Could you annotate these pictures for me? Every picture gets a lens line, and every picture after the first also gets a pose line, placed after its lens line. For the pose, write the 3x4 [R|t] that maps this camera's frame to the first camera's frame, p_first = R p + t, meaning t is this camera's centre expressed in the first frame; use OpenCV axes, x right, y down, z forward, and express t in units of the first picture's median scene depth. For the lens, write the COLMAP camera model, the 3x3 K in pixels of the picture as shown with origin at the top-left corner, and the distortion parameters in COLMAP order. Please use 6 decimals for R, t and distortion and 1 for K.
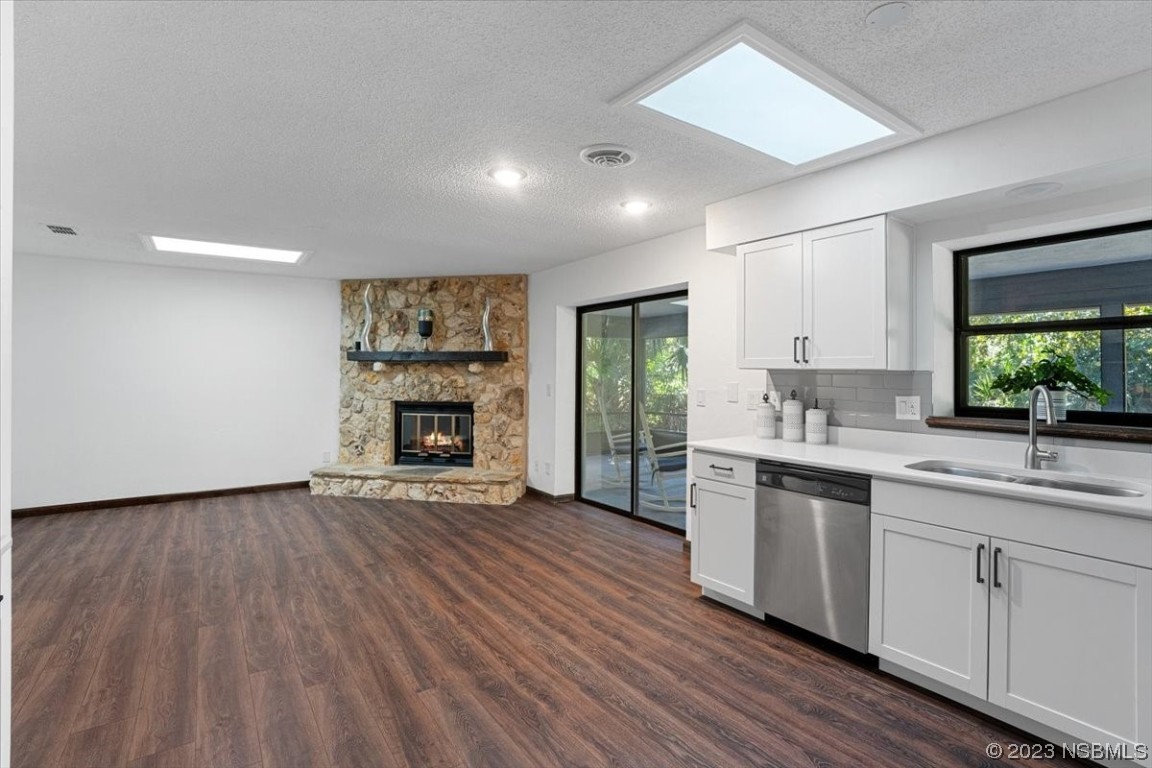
lens RADIAL K [[552.9, 0, 568.3], [0, 552.9, 378.9], [0, 0, 1]] dist [-0.049784, 0.001738]
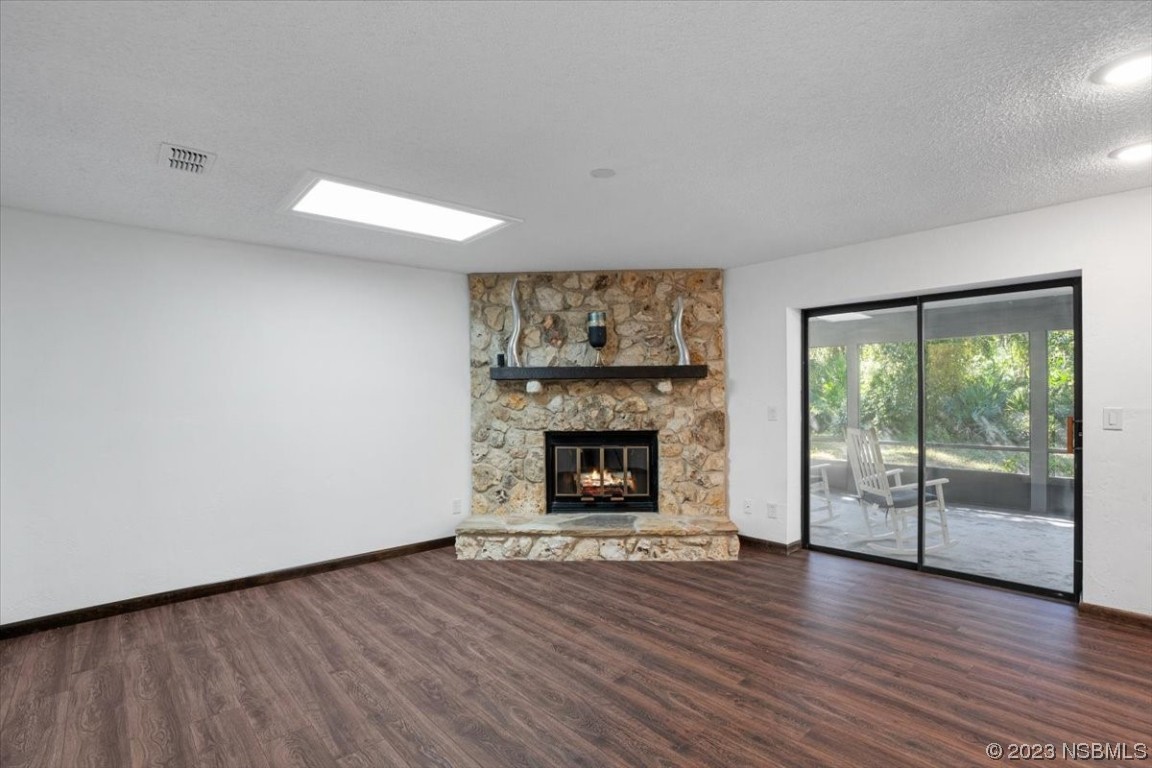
lens RADIAL K [[552.9, 0, 569.9], [0, 552.9, 409.9], [0, 0, 1]] dist [-0.049784, 0.001738]
pose [[0.993067, -0.016355, 0.116403, -0.392637], [0.015355, 0.999837, 0.009483, 0.003685], [-0.116539, -0.007630, 0.993157, 0.234685]]
